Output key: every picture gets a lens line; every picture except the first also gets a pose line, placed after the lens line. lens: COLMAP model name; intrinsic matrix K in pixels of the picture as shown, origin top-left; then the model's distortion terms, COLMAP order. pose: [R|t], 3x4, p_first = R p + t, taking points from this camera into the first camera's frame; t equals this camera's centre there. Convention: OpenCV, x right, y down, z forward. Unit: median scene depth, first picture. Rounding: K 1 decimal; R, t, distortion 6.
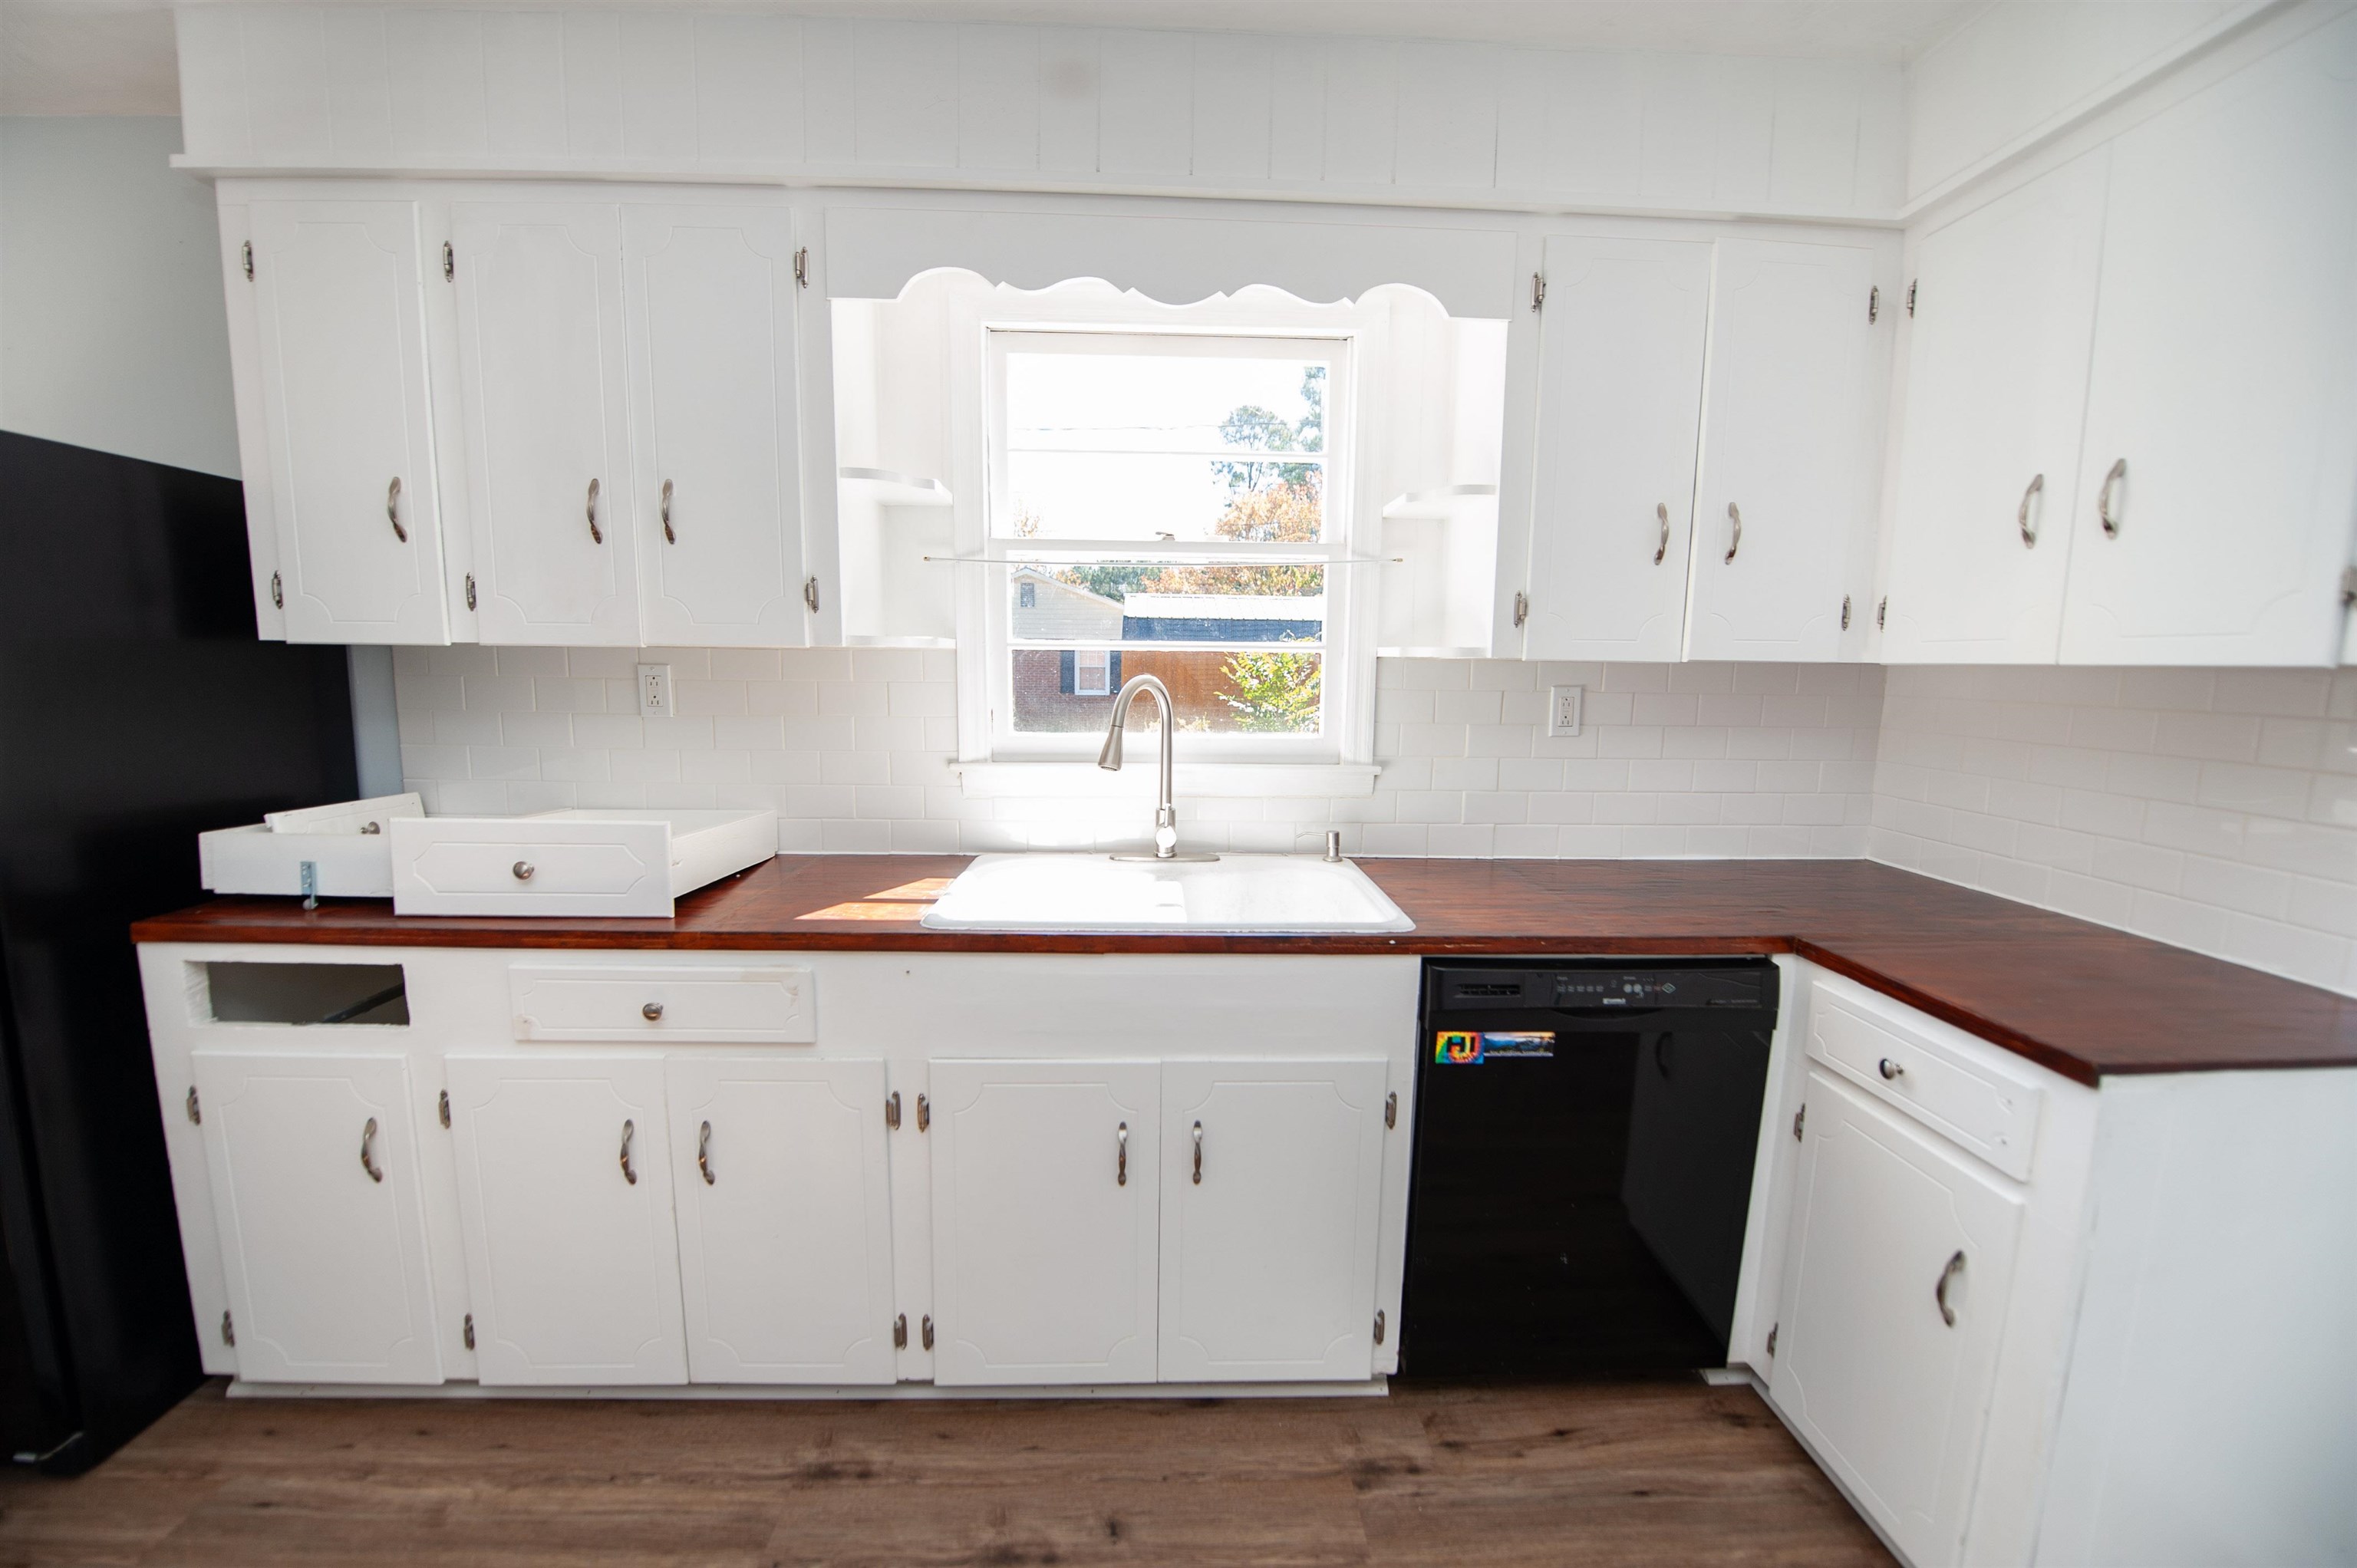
lens RADIAL K [[938.7, 0, 1185.2], [0, 938.7, 785.4], [0, 0, 1]] dist [-0.019997, -0.002100]
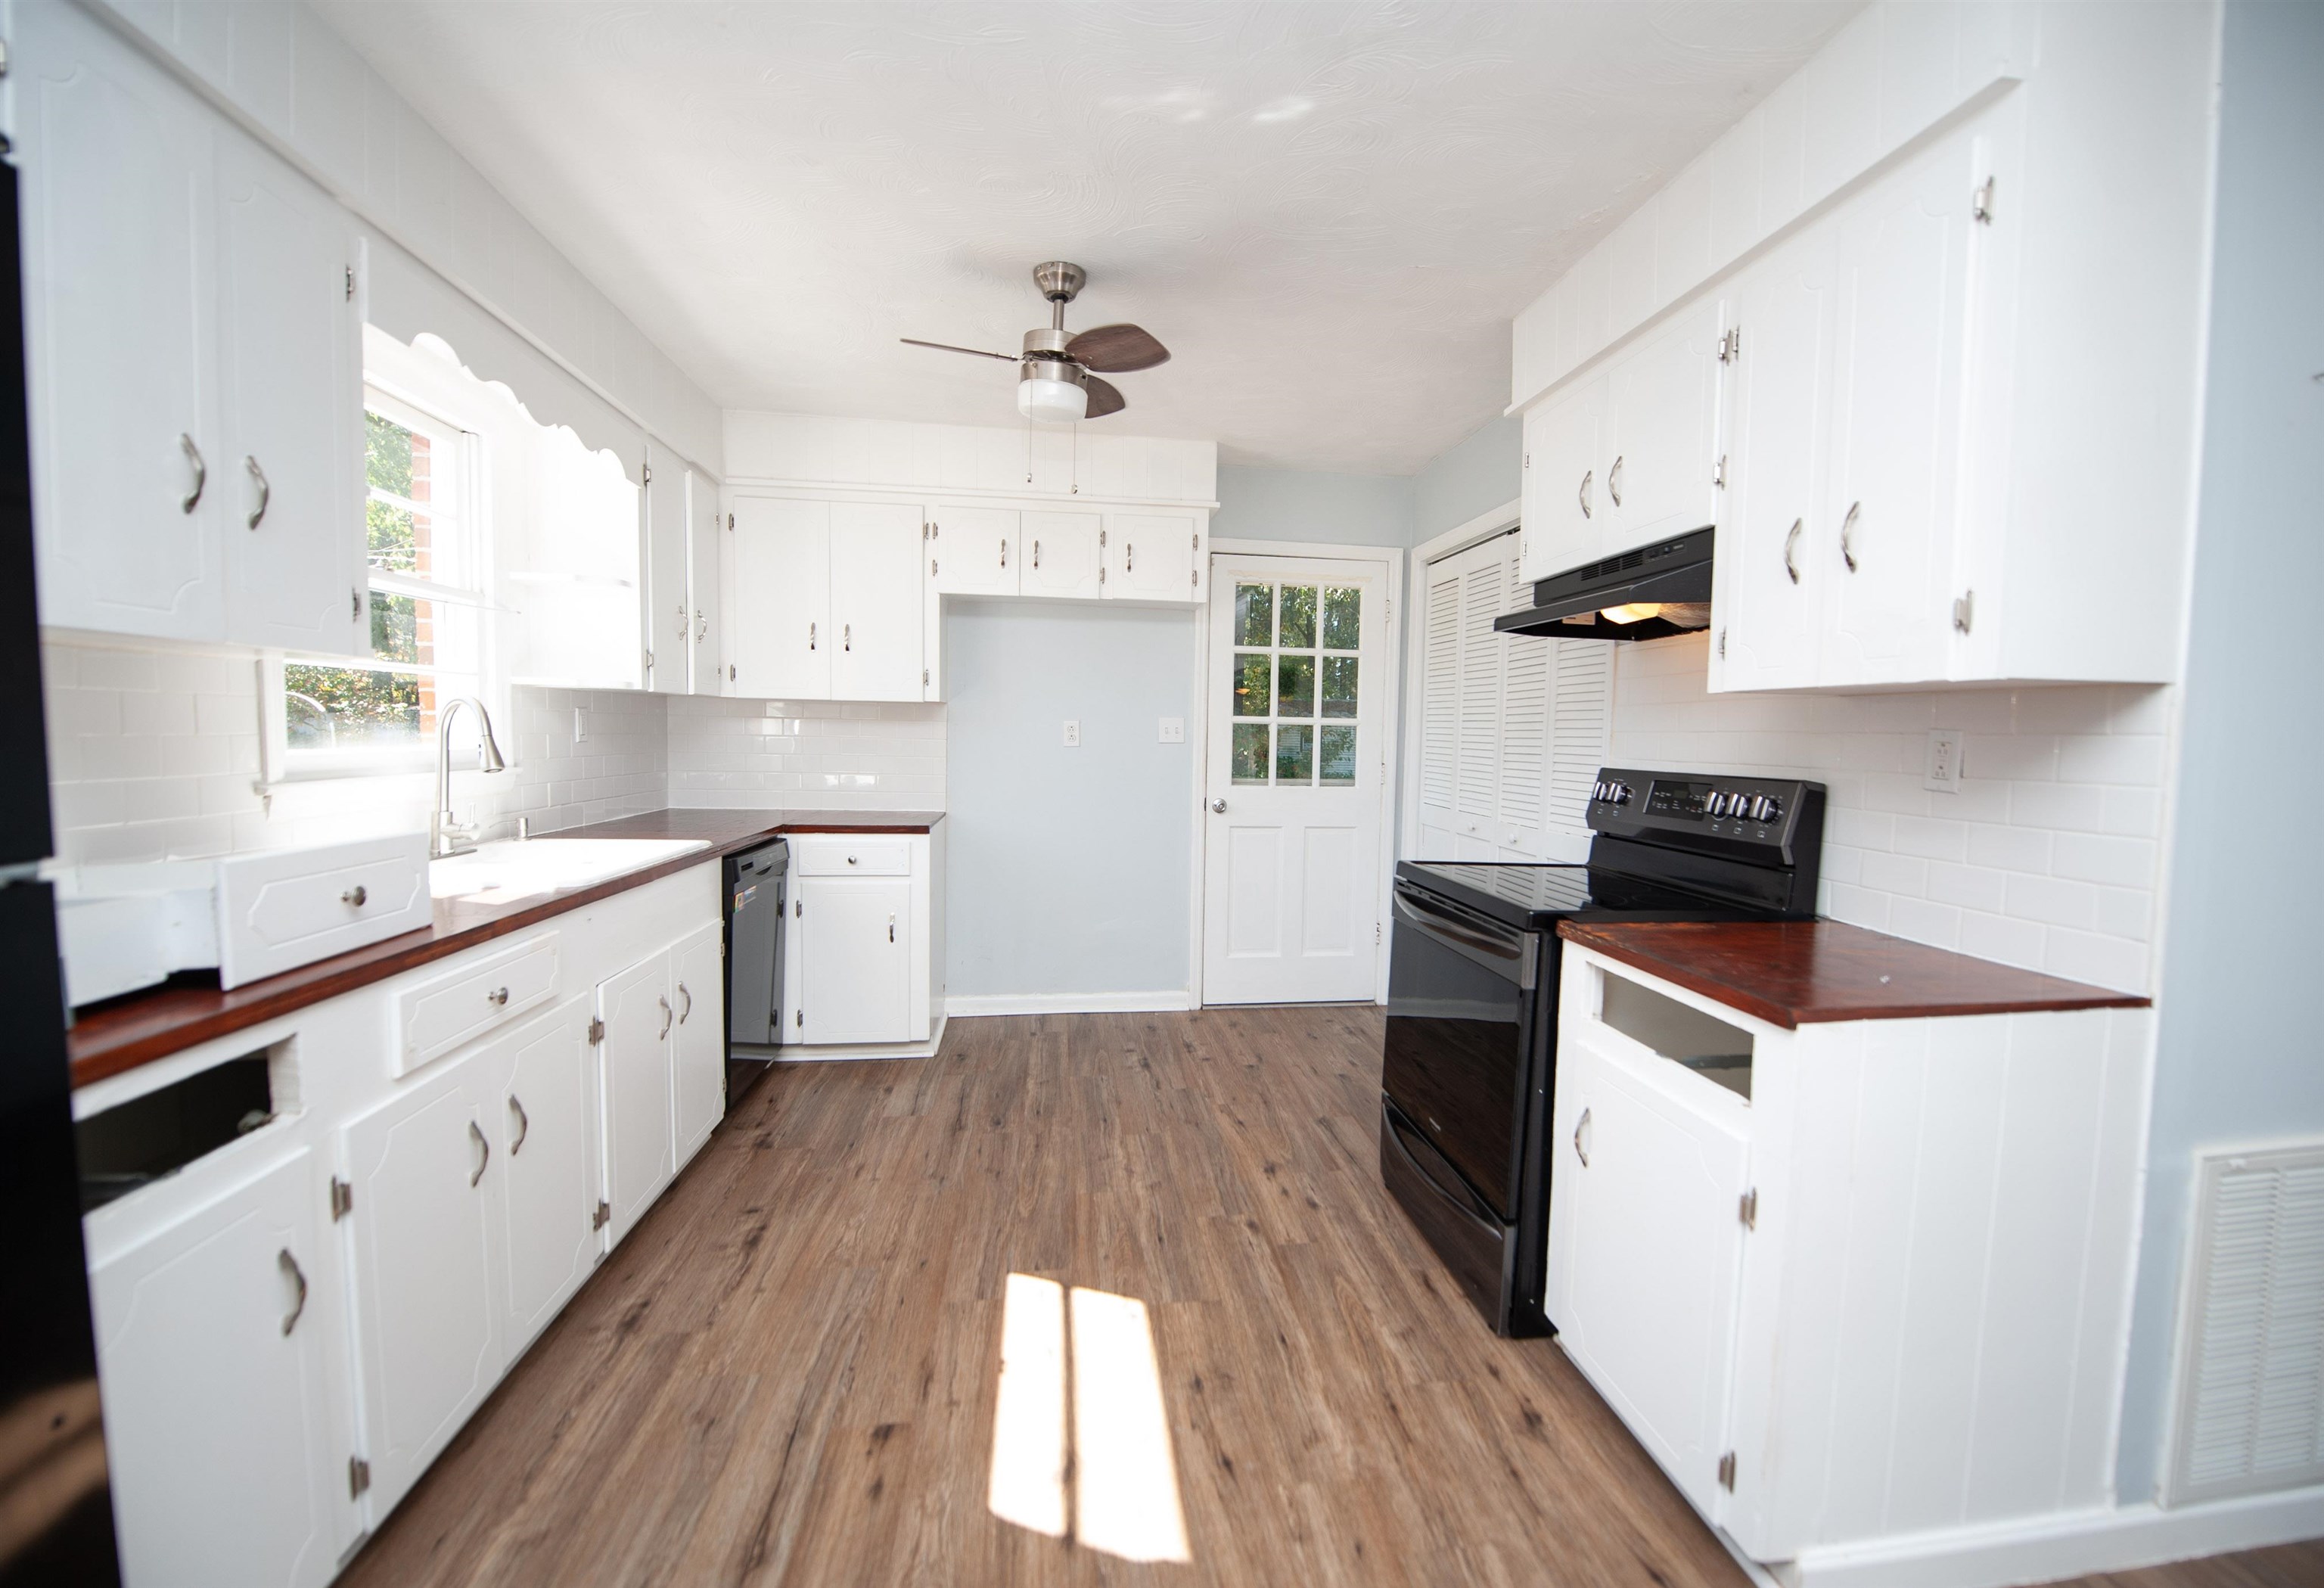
lens RADIAL K [[971.9, 0, 1197.2], [0, 971.9, 803.2], [0, 0, 1]] dist [-0.018591, -0.002349]
pose [[-0.109141, -0.084666, 0.990414, -1.665895], [0.110328, 0.989178, 0.096718, 0.003282], [-0.987885, 0.119826, -0.098619, 0.274952]]
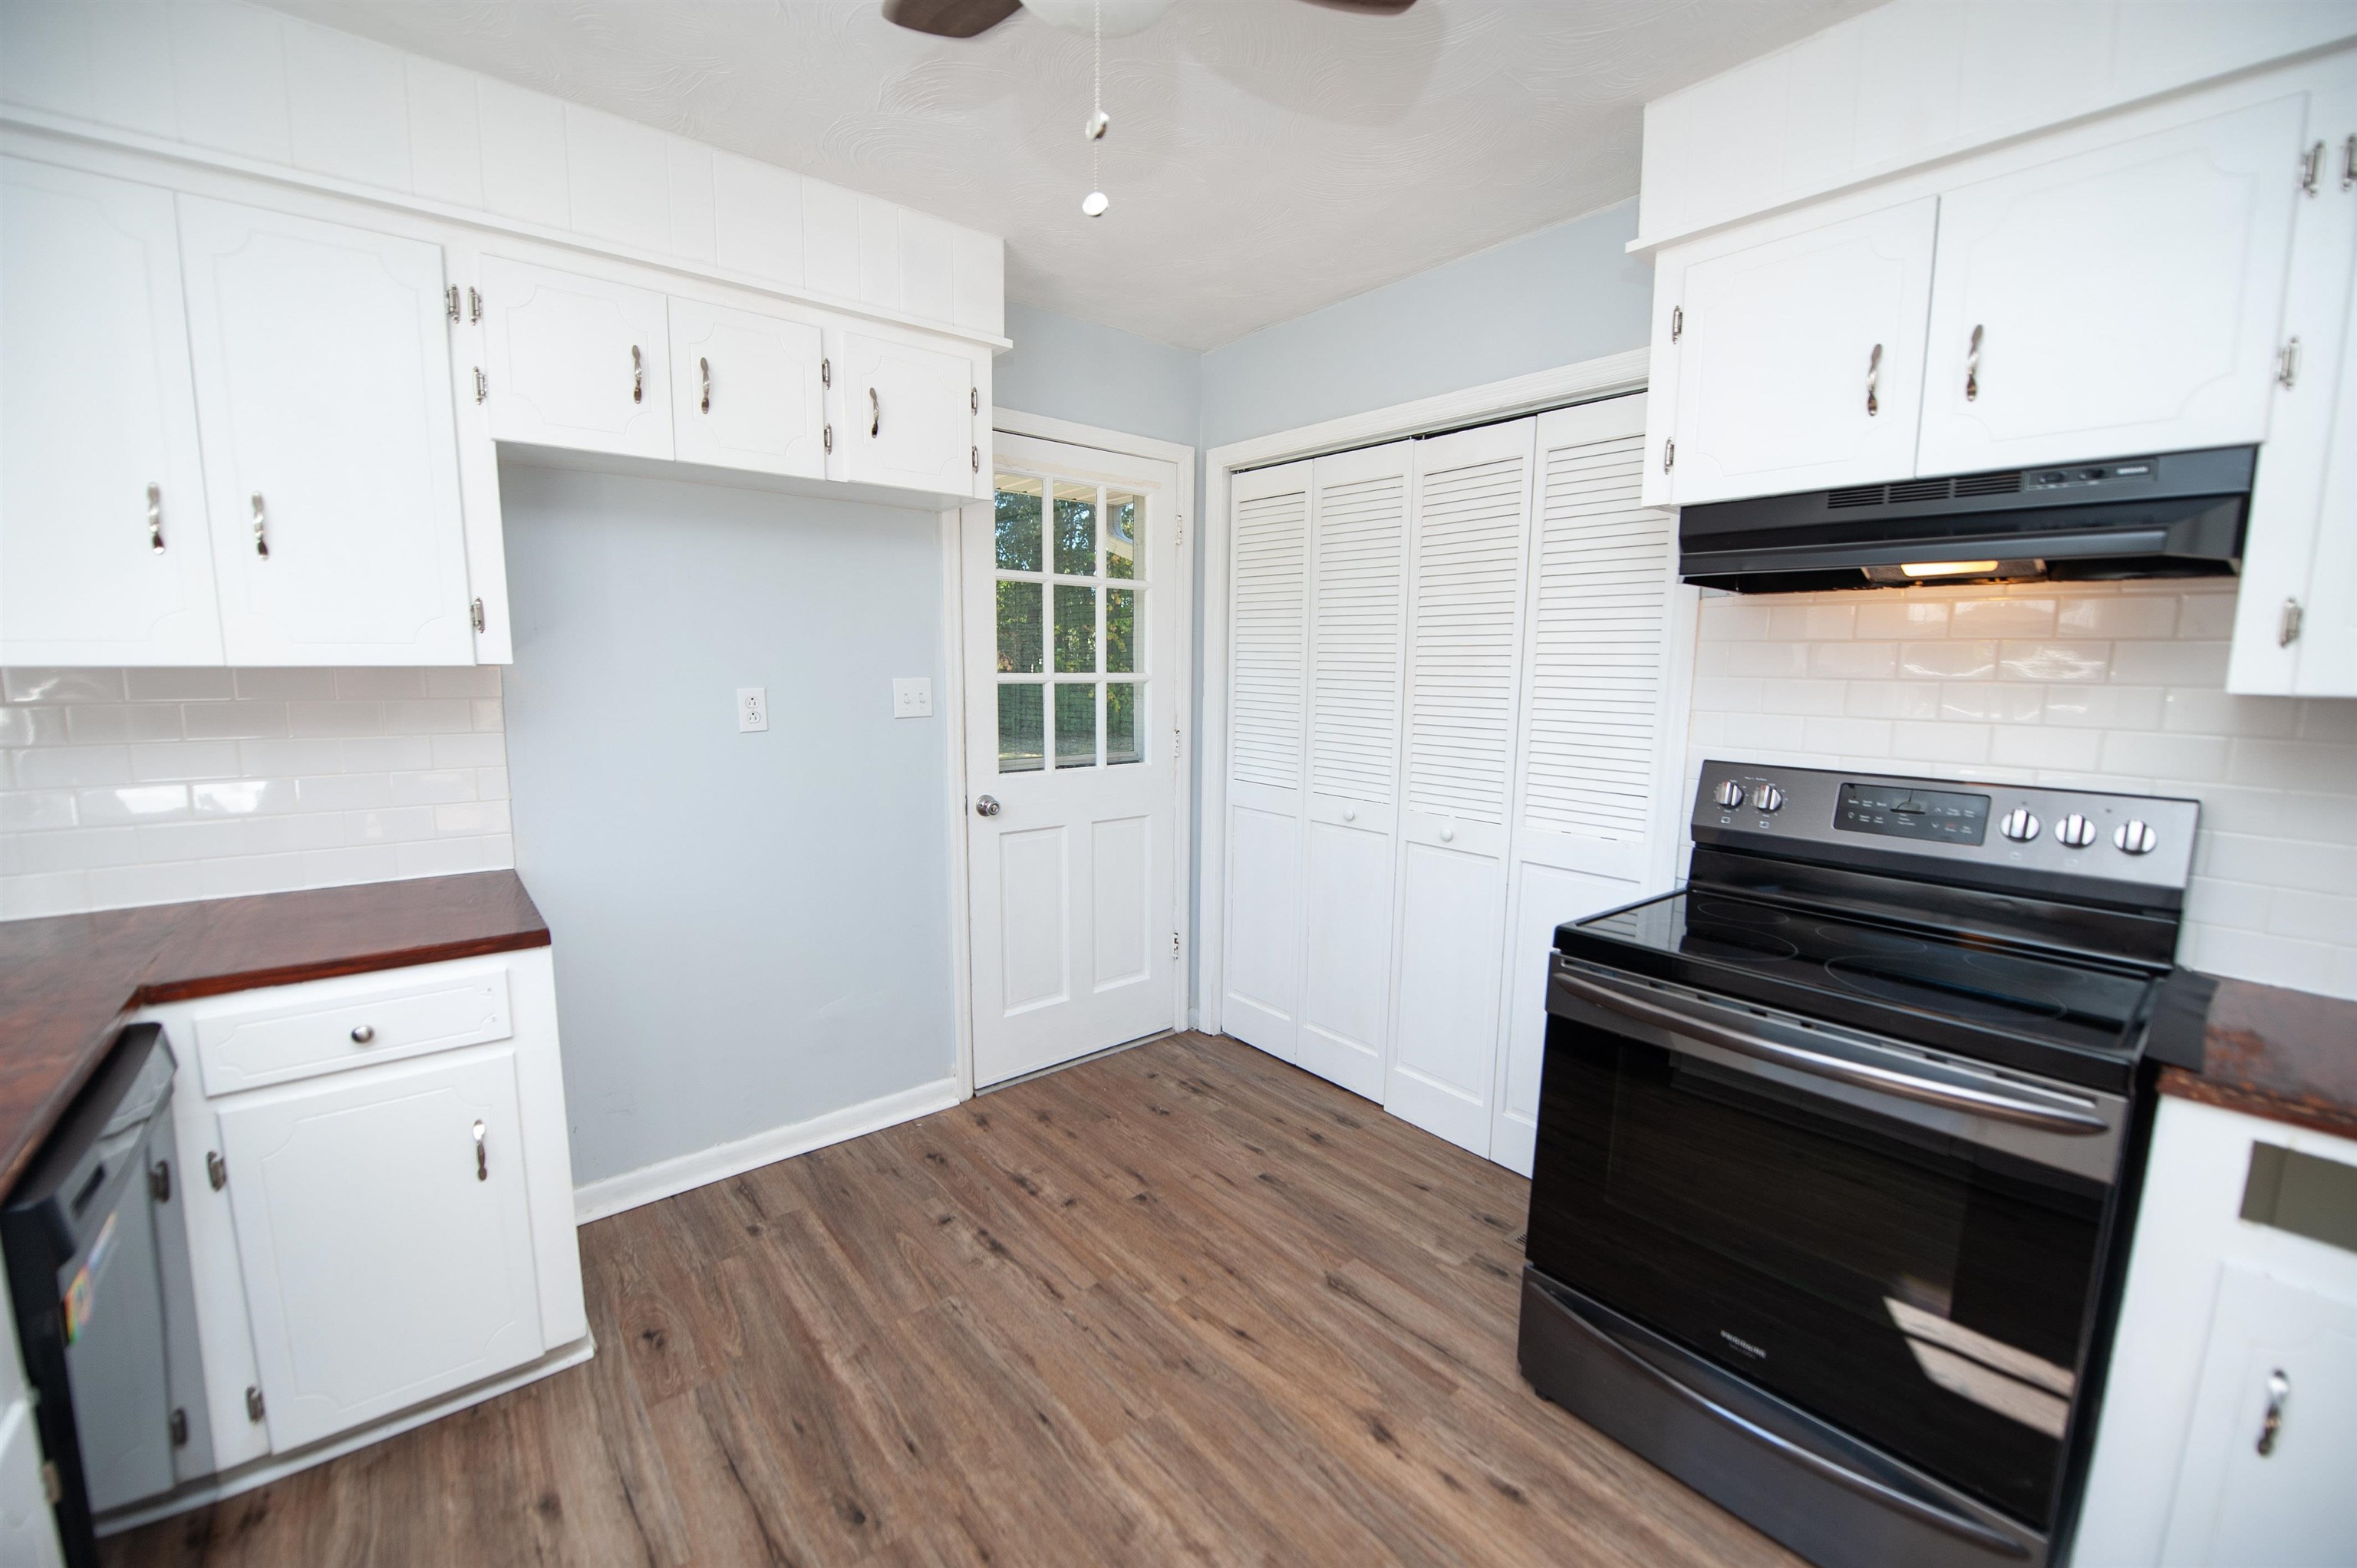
lens RADIAL K [[938.7, 0, 1188.0], [0, 938.7, 792.6], [0, 0, 1]] dist [-0.019997, -0.002100]
pose [[-0.608519, -0.126988, 0.783313, -0.579292], [0.087720, 0.970298, 0.225447, -0.118915], [-0.788676, 0.205901, -0.579306, 0.690585]]
